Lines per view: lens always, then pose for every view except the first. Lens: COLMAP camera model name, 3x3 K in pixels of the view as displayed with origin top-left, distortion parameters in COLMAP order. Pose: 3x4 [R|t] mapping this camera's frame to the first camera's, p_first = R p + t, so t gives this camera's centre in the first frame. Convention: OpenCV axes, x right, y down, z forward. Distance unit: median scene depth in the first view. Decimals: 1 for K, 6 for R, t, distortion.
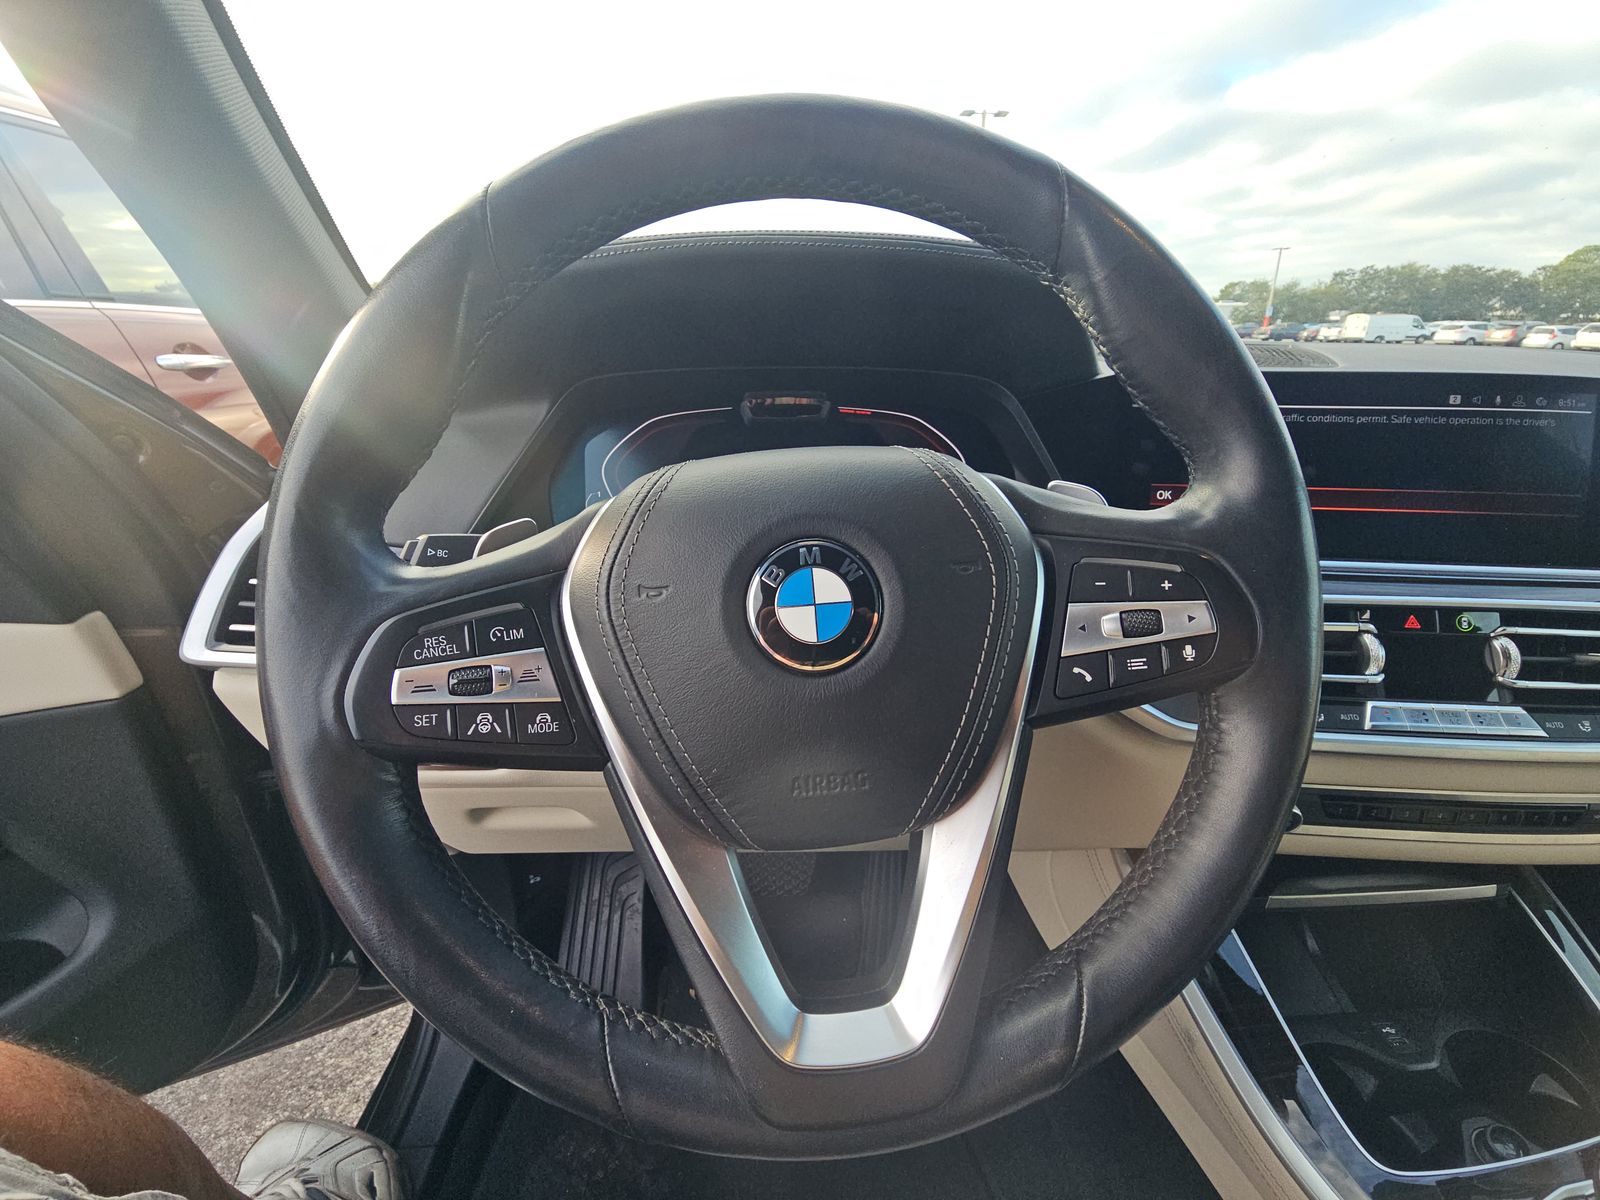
lens RADIAL K [[649.6, 0, 800.0], [0, 649.6, 600.0], [0, 0, 1]] dist [0.025268, -0.019415]
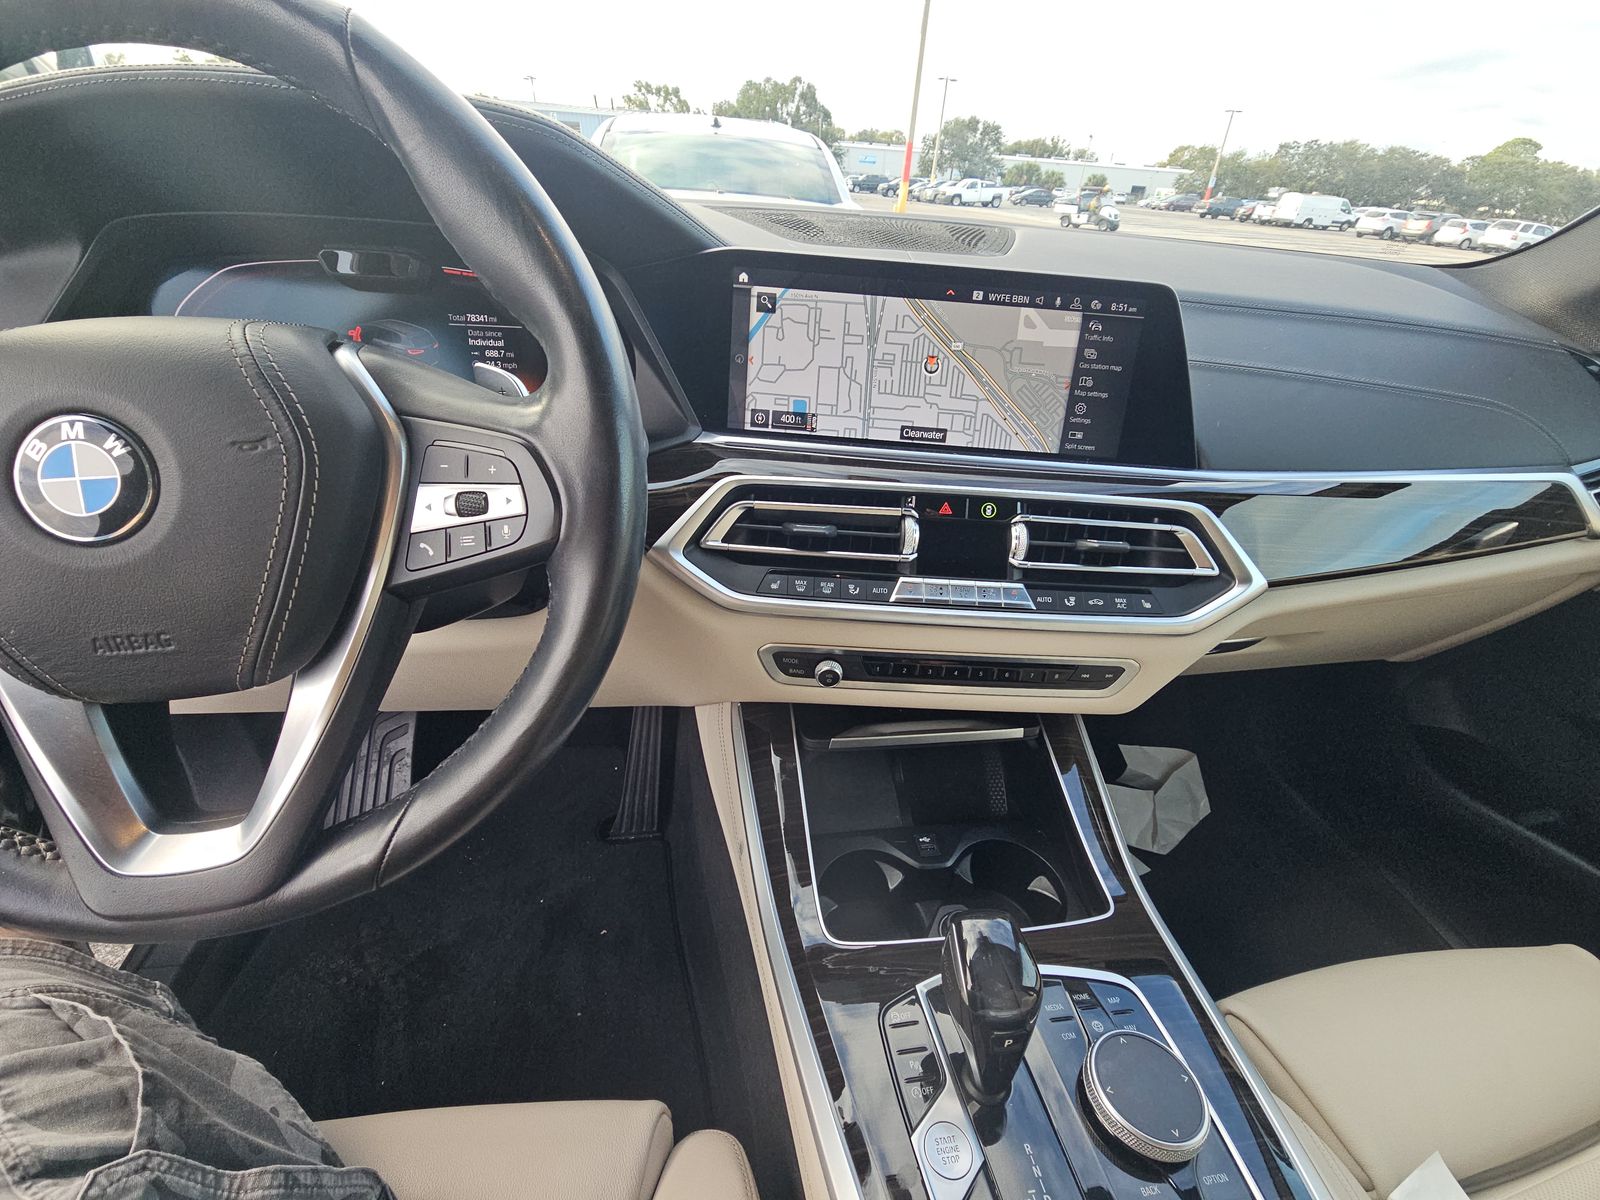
lens RADIAL K [[649.4, 0, 800.0], [0, 649.4, 600.0], [0, 0, 1]] dist [0.014241, -0.011572]
pose [[0.993363, 0.008835, 0.114683, 0.560990], [-0.031098, 0.980542, 0.193829, -0.021456], [-0.110739, -0.196109, 0.974309, -0.101172]]
